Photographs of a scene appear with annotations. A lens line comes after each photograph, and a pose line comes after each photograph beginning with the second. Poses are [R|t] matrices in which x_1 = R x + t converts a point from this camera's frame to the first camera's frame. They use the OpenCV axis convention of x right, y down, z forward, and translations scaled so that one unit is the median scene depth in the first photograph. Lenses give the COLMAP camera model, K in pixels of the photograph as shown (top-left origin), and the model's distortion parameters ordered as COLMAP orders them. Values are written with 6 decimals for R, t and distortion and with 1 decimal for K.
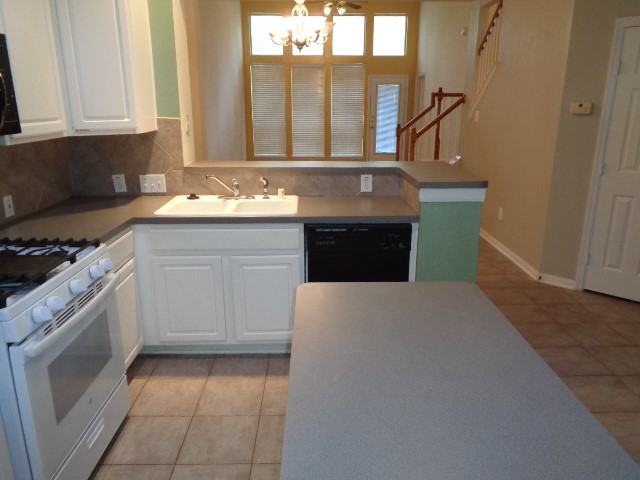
lens RADIAL K [[477.4, 0, 320.9], [0, 477.4, 241.4], [0, 0, 1]] dist [0.010425, -0.011717]
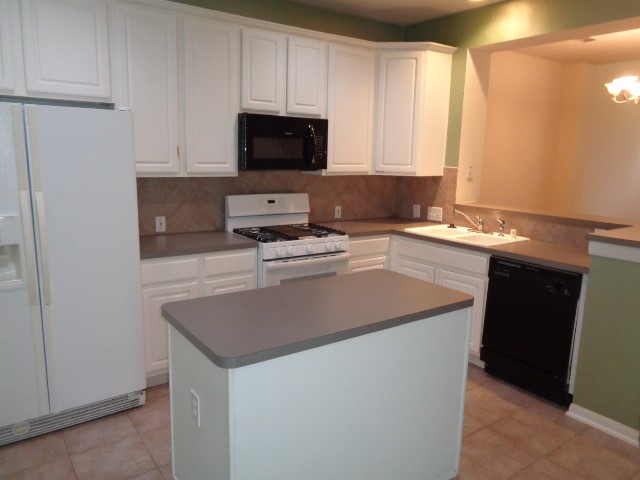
lens RADIAL K [[477.4, 0, 318.7], [0, 477.4, 241.9], [0, 0, 1]] dist [0.010425, -0.011717]
pose [[0.566089, 0.159684, -0.808730, 0.617916], [-0.248513, 0.968475, 0.017274, 0.016600], [0.785993, 0.191201, 0.587926, -0.050480]]
